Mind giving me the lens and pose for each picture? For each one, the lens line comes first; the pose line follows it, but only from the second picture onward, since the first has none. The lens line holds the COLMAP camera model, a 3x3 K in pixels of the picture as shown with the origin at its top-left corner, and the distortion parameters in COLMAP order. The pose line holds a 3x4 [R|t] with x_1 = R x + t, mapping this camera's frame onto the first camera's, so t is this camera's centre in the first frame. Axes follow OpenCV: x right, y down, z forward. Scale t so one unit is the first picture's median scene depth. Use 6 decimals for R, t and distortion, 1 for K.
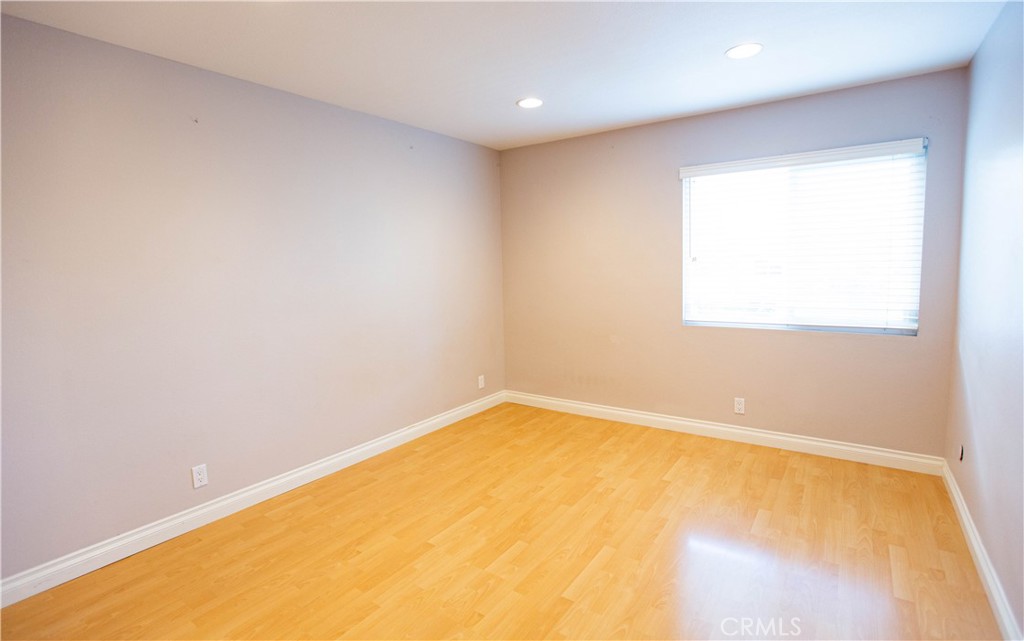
lens RADIAL K [[475.2, 0, 512.0], [0, 475.2, 320.5], [0, 0, 1]] dist [-0.034336, -0.000057]
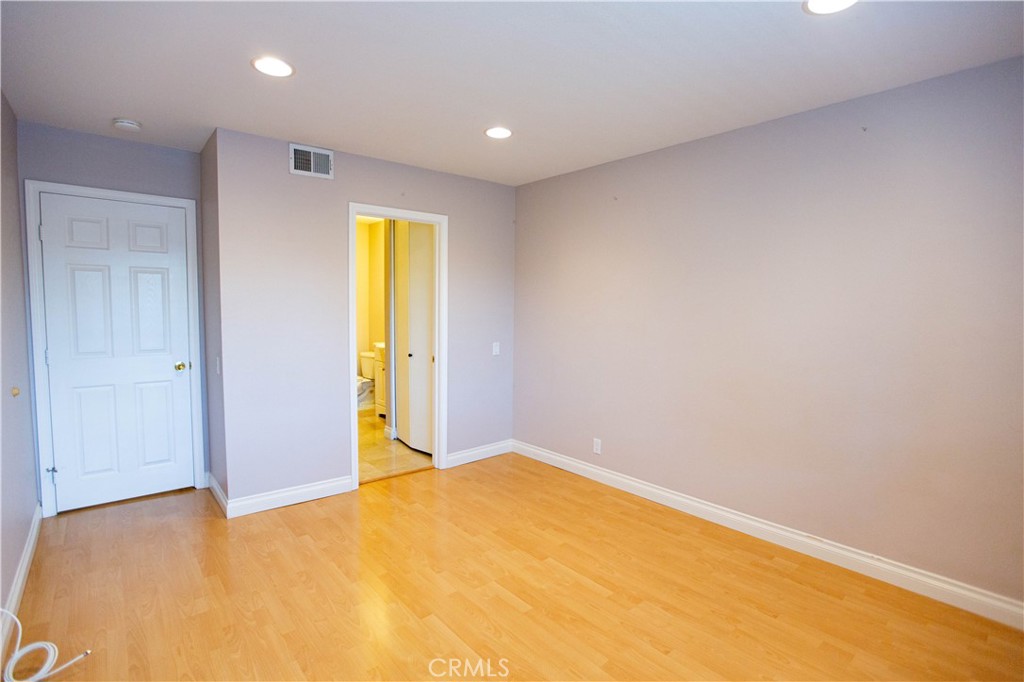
lens RADIAL K [[487.3, 0, 521.4], [0, 487.3, 343.4], [0, 0, 1]] dist [-0.082065, 0.031318]
pose [[-0.220264, 0.099264, -0.970377, 0.855449], [-0.127024, 0.983419, 0.129431, -0.155725], [0.967134, 0.151770, -0.204003, 1.070764]]
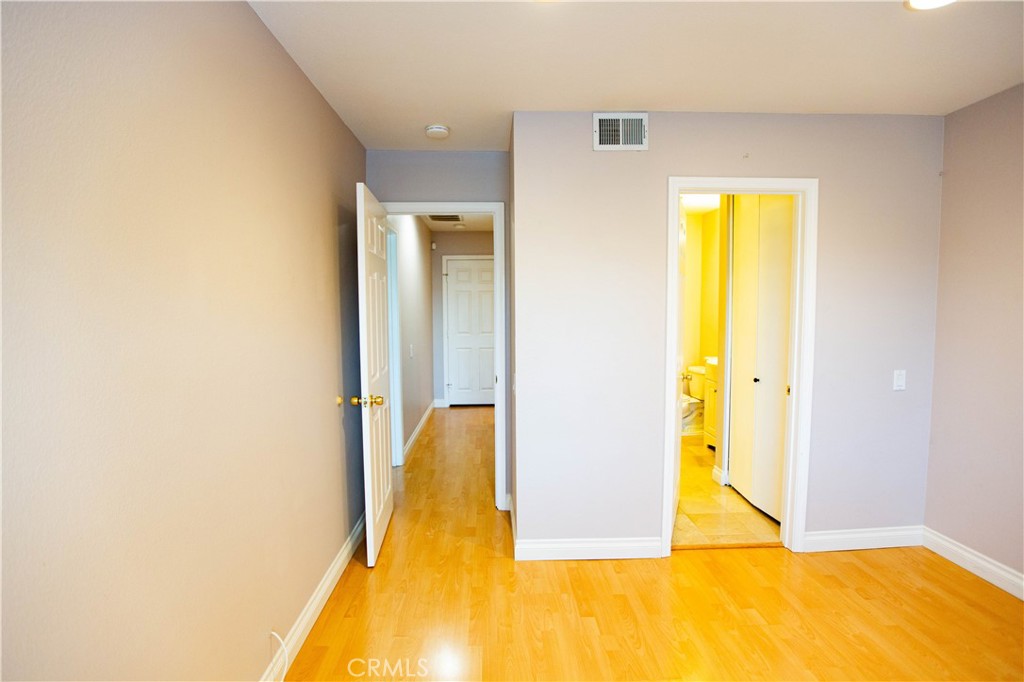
lens RADIAL K [[483.9, 0, 512.4], [0, 483.9, 342.2], [0, 0, 1]] dist [-0.021581, 0.000287]
pose [[-0.788443, 0.074246, -0.610610, 0.516345], [-0.047623, 0.982341, 0.180938, -0.135794], [0.613261, 0.171738, -0.770984, 0.905549]]
